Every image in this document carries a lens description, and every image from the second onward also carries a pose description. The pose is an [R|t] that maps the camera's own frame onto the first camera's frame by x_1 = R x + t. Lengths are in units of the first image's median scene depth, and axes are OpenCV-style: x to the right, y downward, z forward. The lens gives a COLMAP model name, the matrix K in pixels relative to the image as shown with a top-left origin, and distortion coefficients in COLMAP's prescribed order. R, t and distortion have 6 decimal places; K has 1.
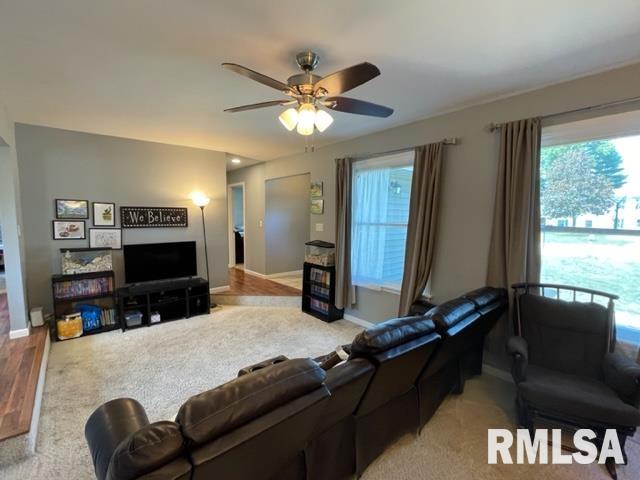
lens RADIAL K [[296.5, 0, 318.8], [0, 296.5, 240.9], [0, 0, 1]] dist [0.001107, -0.000628]
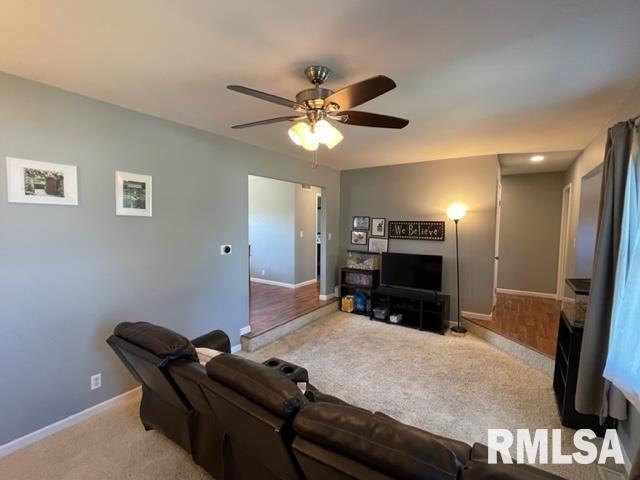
lens RADIAL K [[296.5, 0, 319.5], [0, 296.5, 241.3], [0, 0, 1]] dist [0.001107, -0.000628]
pose [[0.267166, 0.059083, -0.961838, 0.458132], [-0.094514, 0.994913, 0.034862, -0.048128], [0.959004, 0.081593, 0.271391, 0.403436]]
